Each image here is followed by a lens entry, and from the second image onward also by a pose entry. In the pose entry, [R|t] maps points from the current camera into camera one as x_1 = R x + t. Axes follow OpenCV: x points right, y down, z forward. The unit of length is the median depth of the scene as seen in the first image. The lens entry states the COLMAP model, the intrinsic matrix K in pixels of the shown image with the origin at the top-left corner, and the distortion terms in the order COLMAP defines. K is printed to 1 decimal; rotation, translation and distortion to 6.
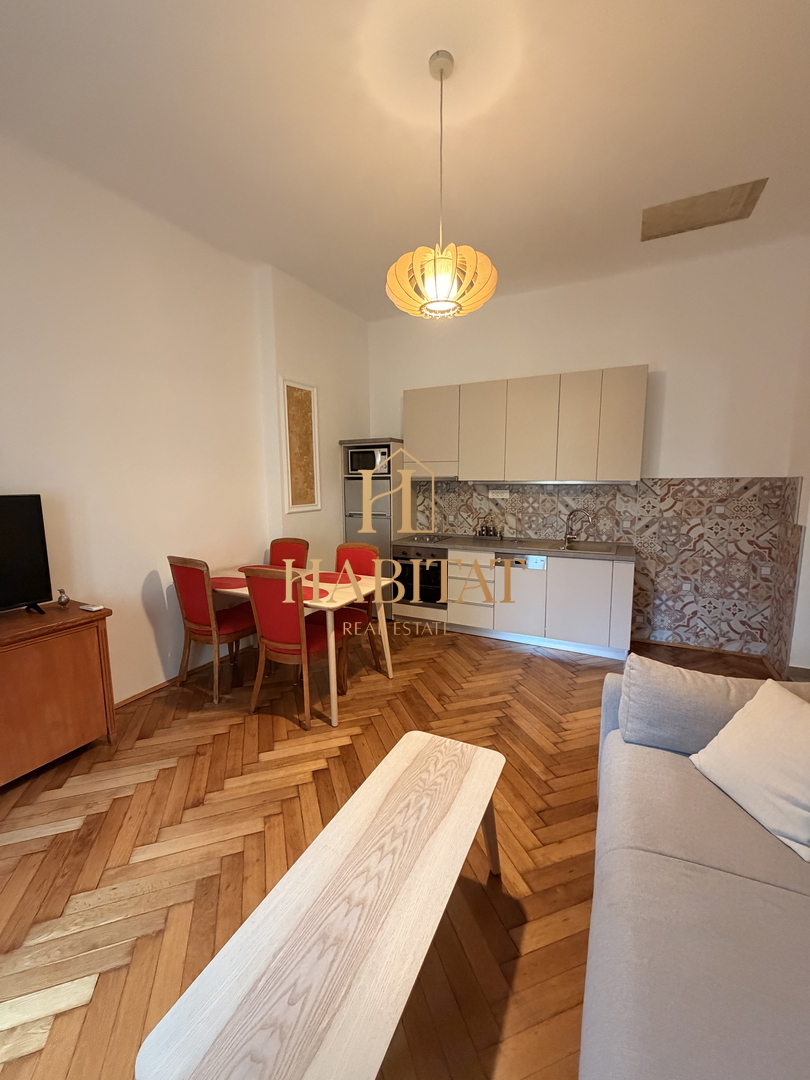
lens RADIAL K [[432.6, 0, 403.6], [0, 432.6, 537.7], [0, 0, 1]] dist [-0.000536, 0.000128]
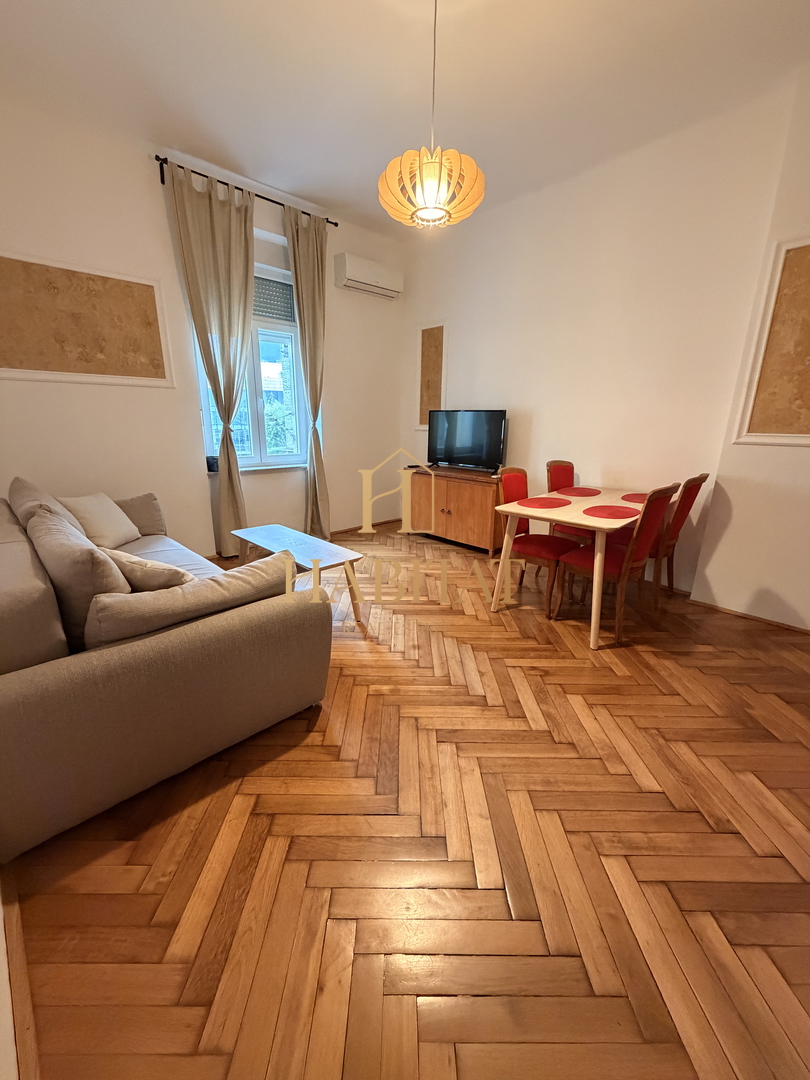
lens RADIAL K [[432.6, 0, 406.0], [0, 432.6, 540.5], [0, 0, 1]] dist [-0.000536, 0.000128]
pose [[-0.316342, 0.259329, -0.912511, 0.918163], [-0.137345, 0.939255, 0.314543, -0.082912], [0.938650, 0.224832, -0.261508, 1.017398]]
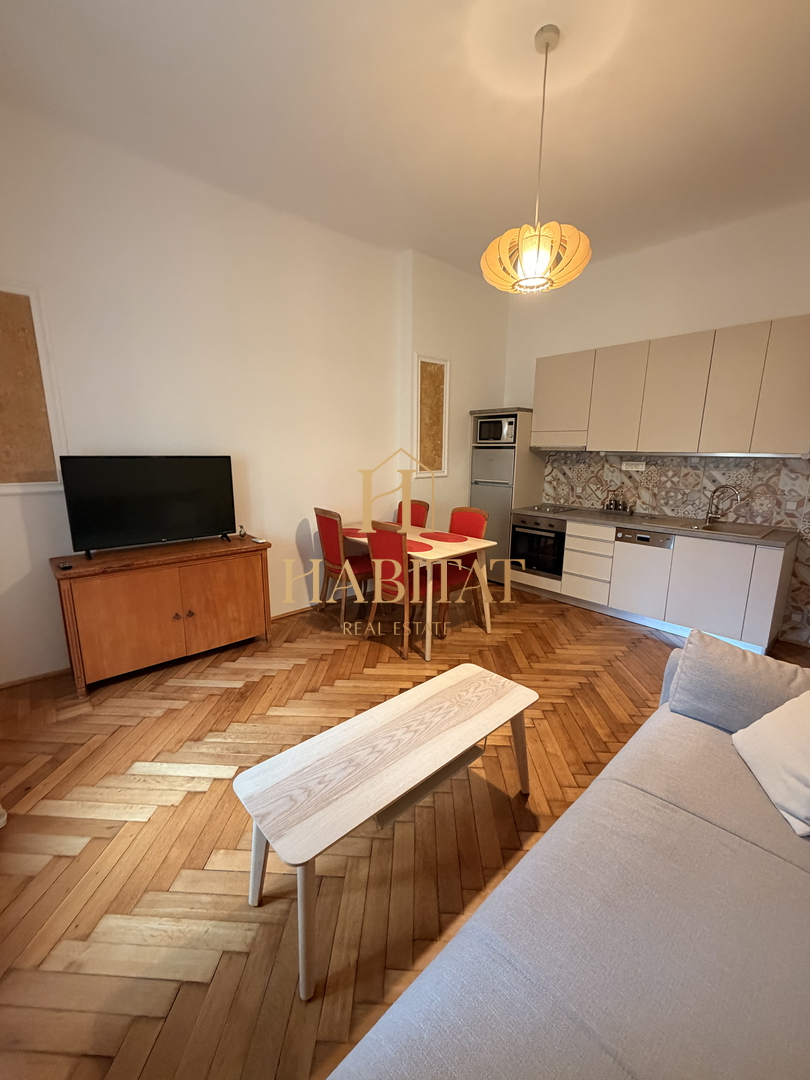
lens RADIAL K [[432.6, 0, 401.7], [0, 432.6, 538.3], [0, 0, 1]] dist [-0.000536, 0.000128]
pose [[0.932581, 0.085117, -0.350782, 0.154187], [-0.060517, 0.994914, 0.080527, 0.015494], [0.355852, -0.053870, 0.932988, -0.096670]]
